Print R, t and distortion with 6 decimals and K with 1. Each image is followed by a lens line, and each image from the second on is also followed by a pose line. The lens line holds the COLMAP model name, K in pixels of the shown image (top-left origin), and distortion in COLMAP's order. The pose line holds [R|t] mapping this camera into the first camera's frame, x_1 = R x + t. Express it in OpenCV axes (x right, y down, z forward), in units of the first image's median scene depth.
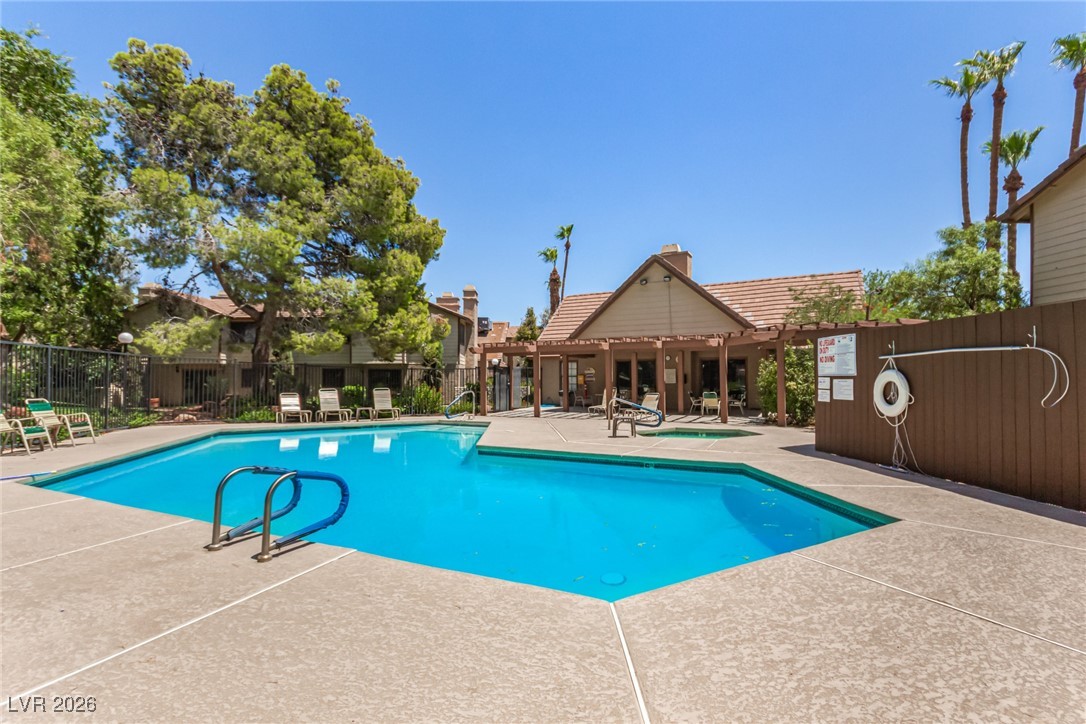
lens RADIAL K [[513.0, 0, 545.0], [0, 513.0, 367.8], [0, 0, 1]] dist [0.001409, 0.000215]
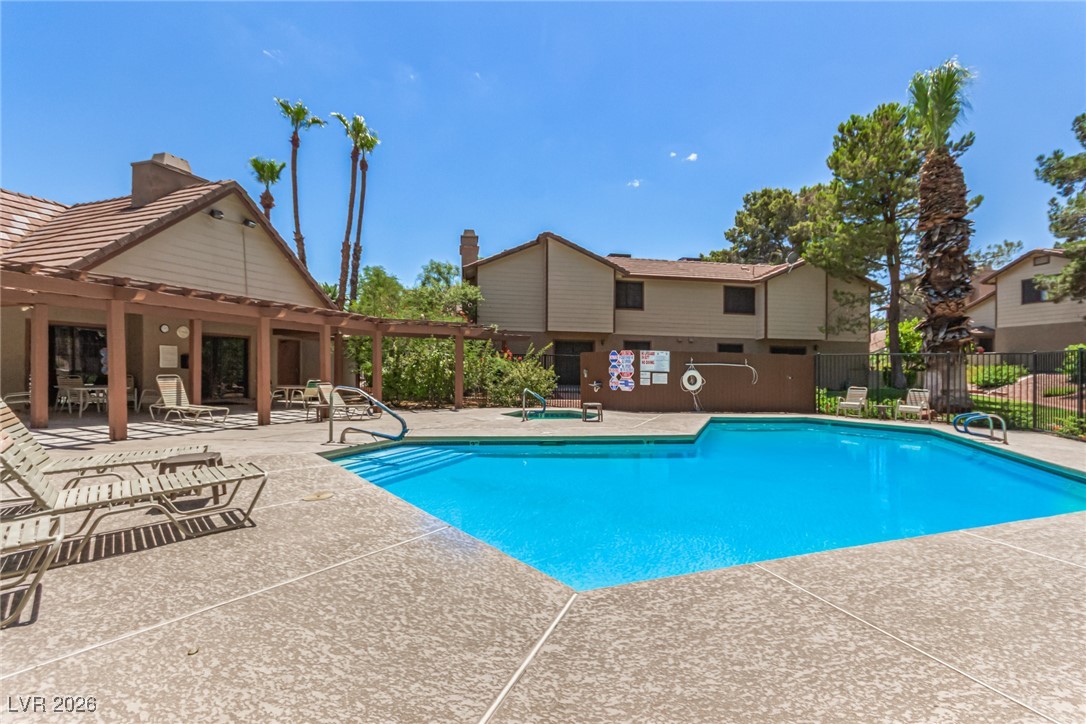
lens RADIAL K [[513.0, 0, 546.0], [0, 513.0, 364.0], [0, 0, 1]] dist [0.001409, 0.000215]
pose [[-0.120552, 0.007291, 0.992680, -1.293660], [-0.048470, 0.998737, -0.013222, 0.032685], [-0.991523, -0.049709, -0.120046, 1.623196]]
